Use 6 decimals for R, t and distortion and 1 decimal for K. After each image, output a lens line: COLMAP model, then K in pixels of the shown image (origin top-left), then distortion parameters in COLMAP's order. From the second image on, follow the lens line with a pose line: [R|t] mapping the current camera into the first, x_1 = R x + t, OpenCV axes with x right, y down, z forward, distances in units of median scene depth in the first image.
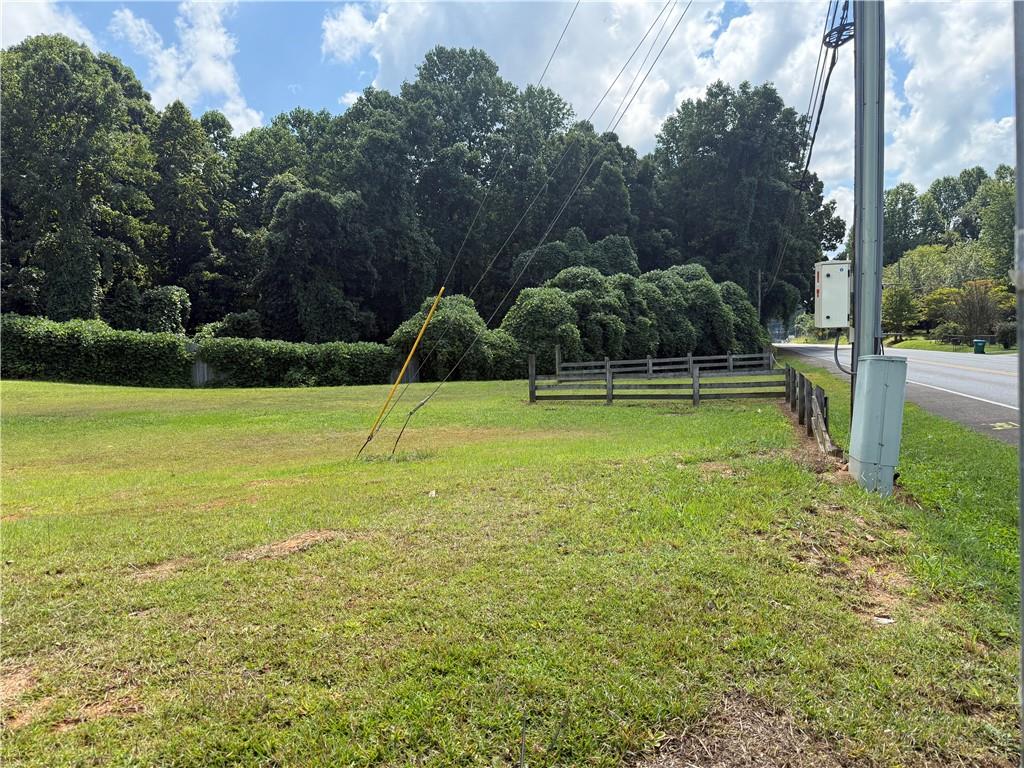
lens RADIAL K [[707.7, 0, 516.9], [0, 707.7, 396.5], [0, 0, 1]] dist [0.035597, -0.062986]
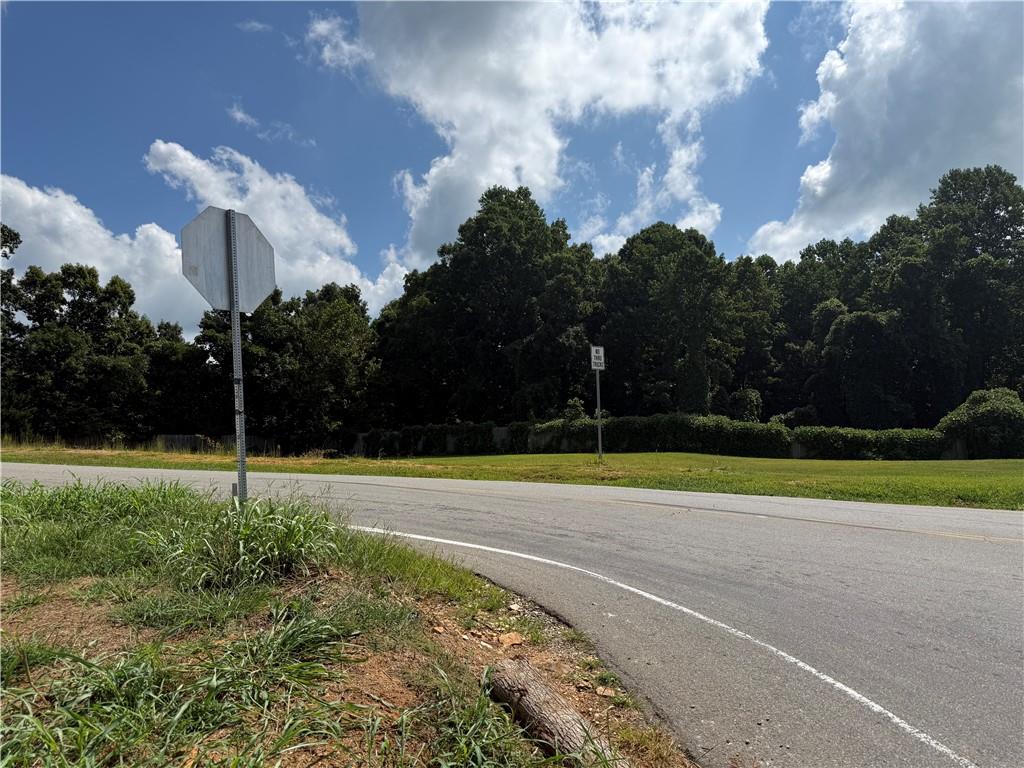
lens RADIAL K [[697.7, 0, 527.1], [0, 697.7, 386.5], [0, 0, 1]] dist [0.091486, -0.160406]
pose [[0.821752, -0.040082, -0.568433, -0.064140], [-0.037287, 0.991603, -0.123824, 0.028643], [0.568624, 0.122948, 0.813358, -0.403492]]
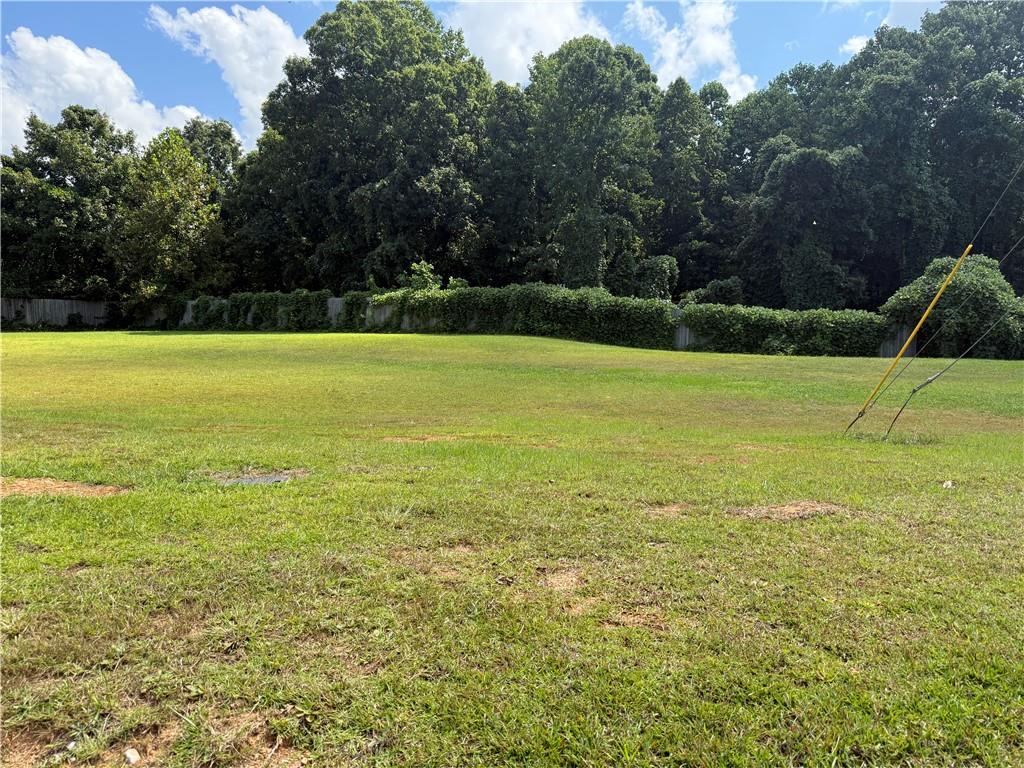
lens RADIAL K [[707.7, 0, 516.9], [0, 707.7, 396.5], [0, 0, 1]] dist [0.035597, -0.062986]
pose [[0.801713, 0.087824, -0.591222, -0.007834], [-0.060788, 0.995998, 0.065522, 0.001273], [0.594610, -0.016591, 0.803843, -0.003814]]
